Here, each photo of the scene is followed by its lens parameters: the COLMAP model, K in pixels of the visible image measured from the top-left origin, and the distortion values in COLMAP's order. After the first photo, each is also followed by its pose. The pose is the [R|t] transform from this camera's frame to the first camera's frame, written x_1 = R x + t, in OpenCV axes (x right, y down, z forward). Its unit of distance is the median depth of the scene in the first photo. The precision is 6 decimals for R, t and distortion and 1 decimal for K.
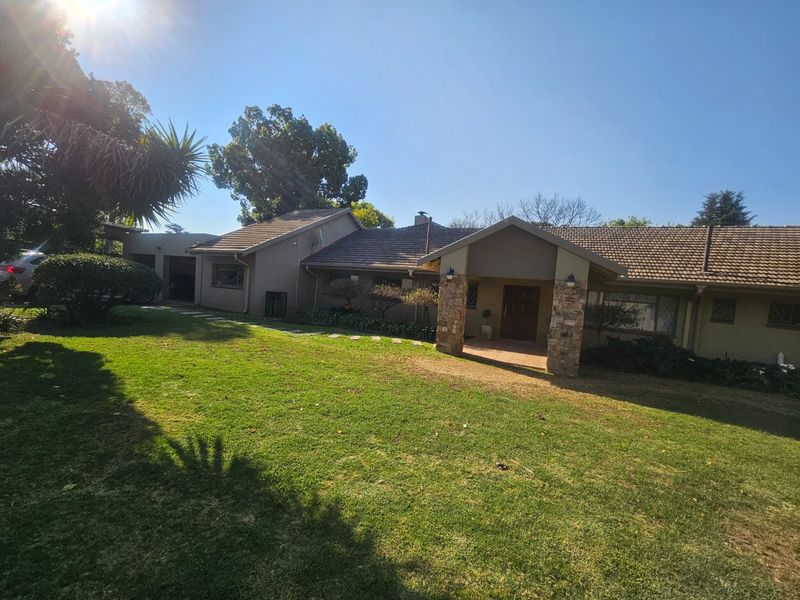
lens RADIAL K [[809.3, 0, 405.5], [0, 809.3, 301.3], [0, 0, 1]] dist [0.001513, 0.000000]
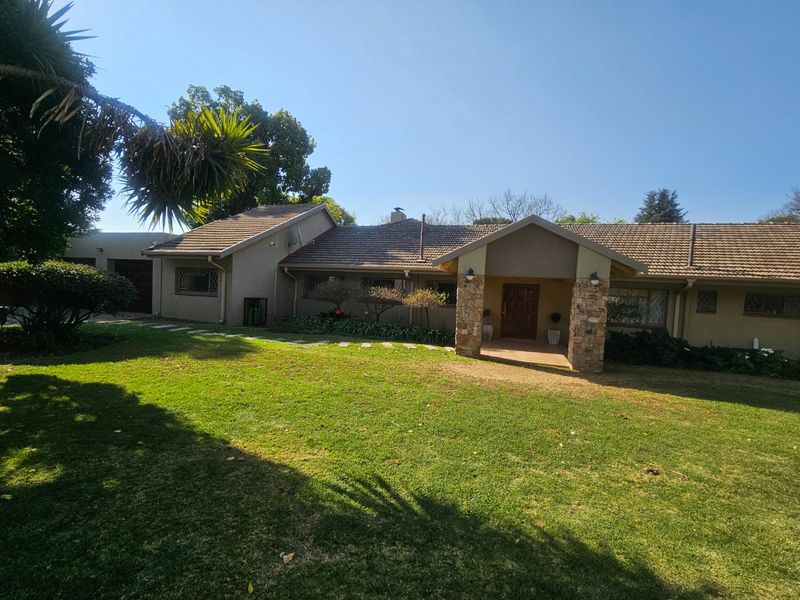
lens RADIAL K [[809.3, 0, 400.4], [0, 809.3, 298.9], [0, 0, 1]] dist [0.001513, 0.000000]
pose [[0.937613, -0.036478, 0.345762, -0.359151], [0.031080, 0.999293, 0.021146, -0.027755], [-0.346289, -0.009080, 0.938084, 0.124020]]
